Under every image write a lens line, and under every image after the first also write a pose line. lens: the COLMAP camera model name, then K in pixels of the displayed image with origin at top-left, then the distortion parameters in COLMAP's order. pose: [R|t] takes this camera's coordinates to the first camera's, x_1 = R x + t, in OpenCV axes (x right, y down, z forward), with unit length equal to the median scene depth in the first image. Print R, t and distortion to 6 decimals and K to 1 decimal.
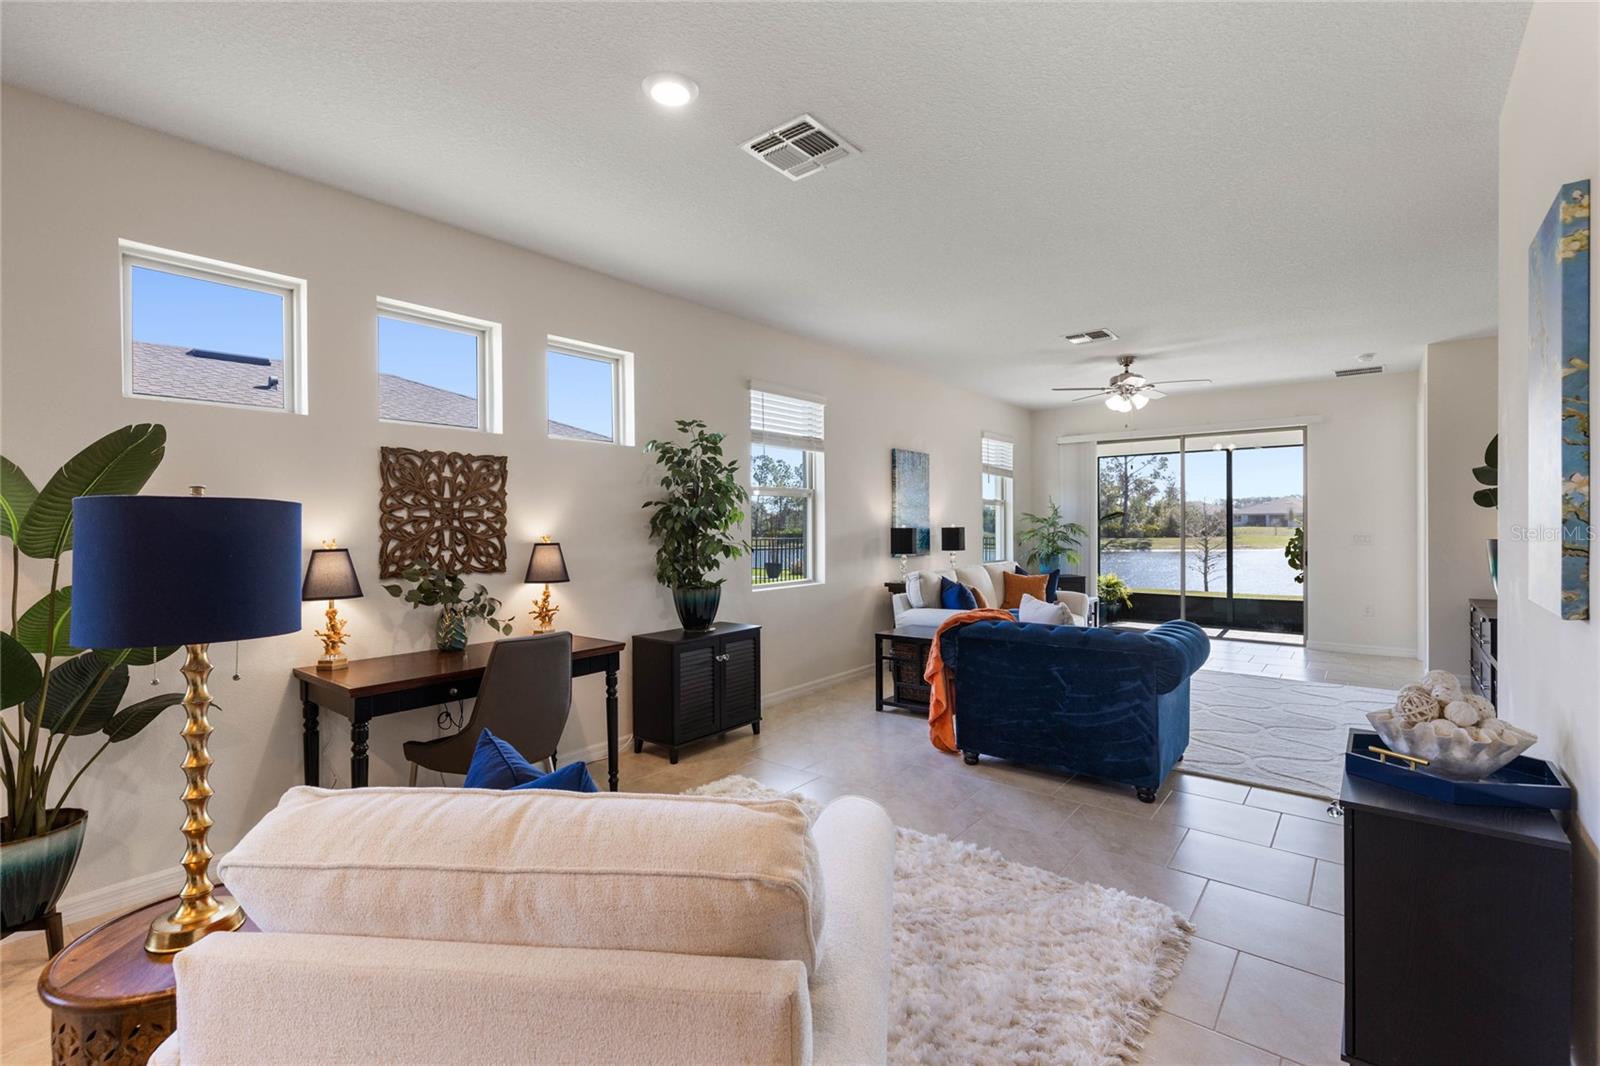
lens RADIAL K [[714.0, 0, 793.1], [0, 714.0, 532.9], [0, 0, 1]] dist [0.002132, 0.000052]
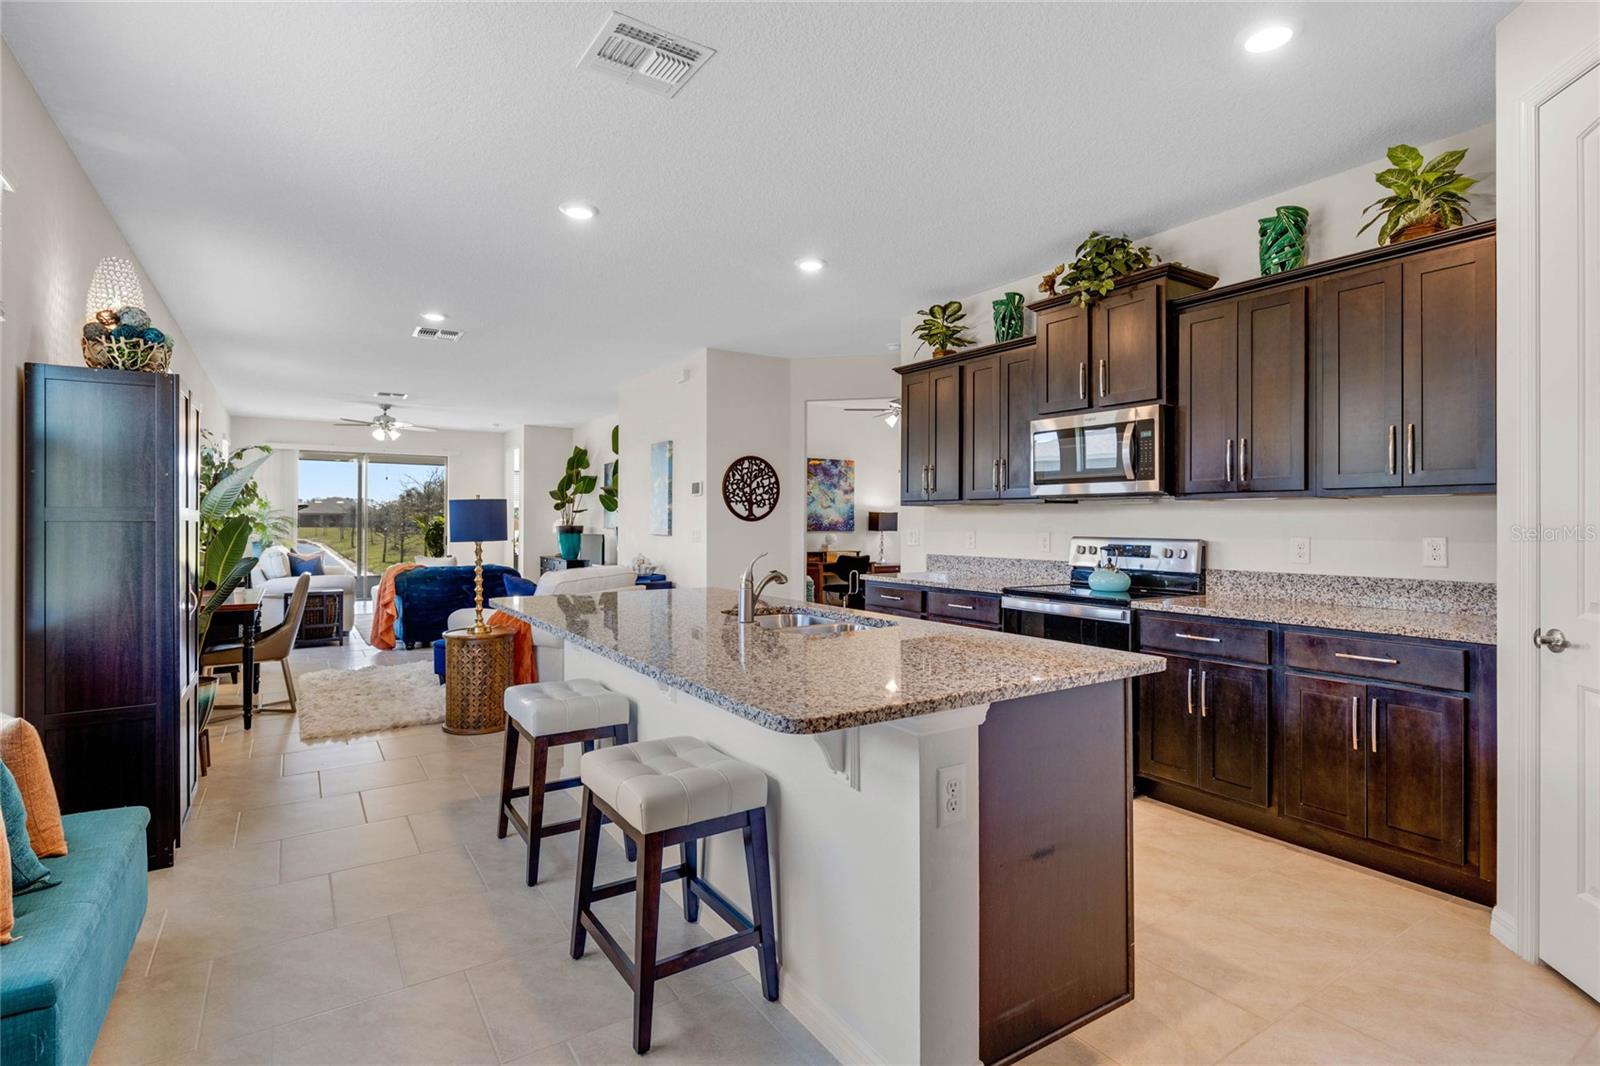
lens RADIAL K [[774.9, 0, 797.6], [0, 774.9, 520.3], [0, 0, 1]] dist [0.001074, 0.000421]
pose [[0.306574, 0.010348, 0.951790, -0.727973], [0.006566, 0.999894, -0.012986, 0.020429], [-0.951824, 0.010231, 0.306474, -0.282055]]
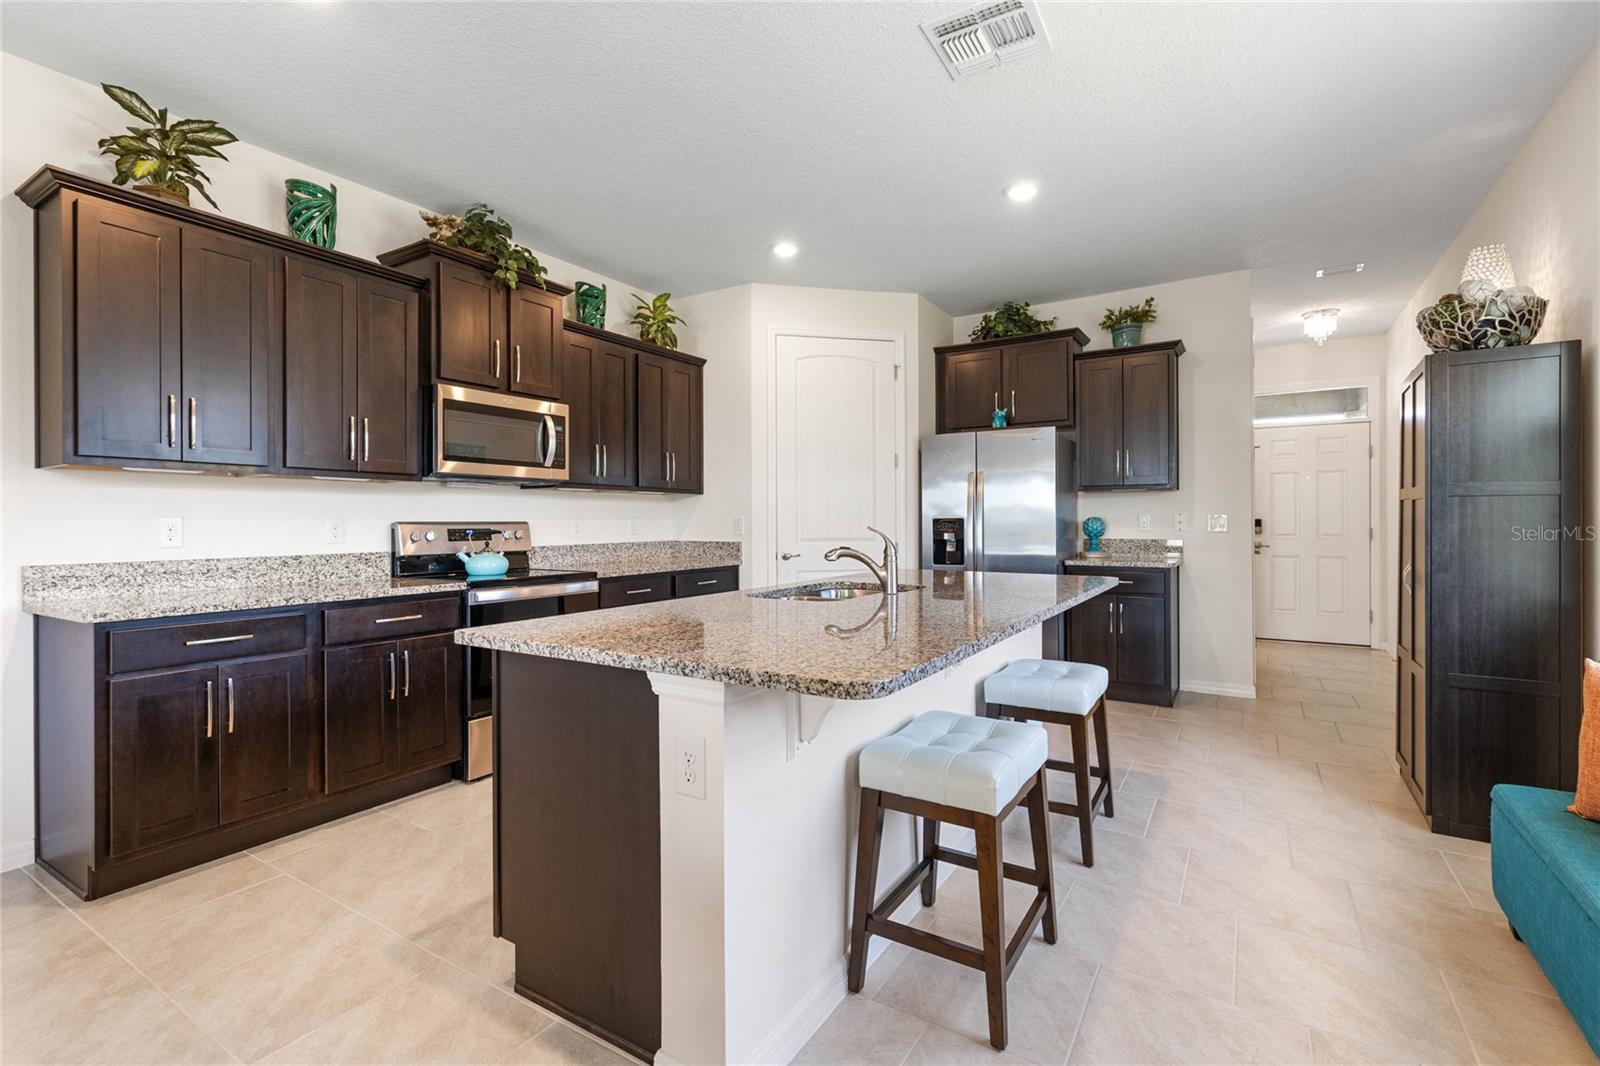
lens RADIAL K [[724.2, 0, 797.8], [0, 724.2, 530.2], [0, 0, 1]] dist [0.004134, 0.000311]
pose [[-0.991535, 0.011018, -0.129371, -0.263528], [0.007463, 0.999582, 0.027931, 0.020904], [0.129625, 0.026729, -0.991203, 0.233588]]
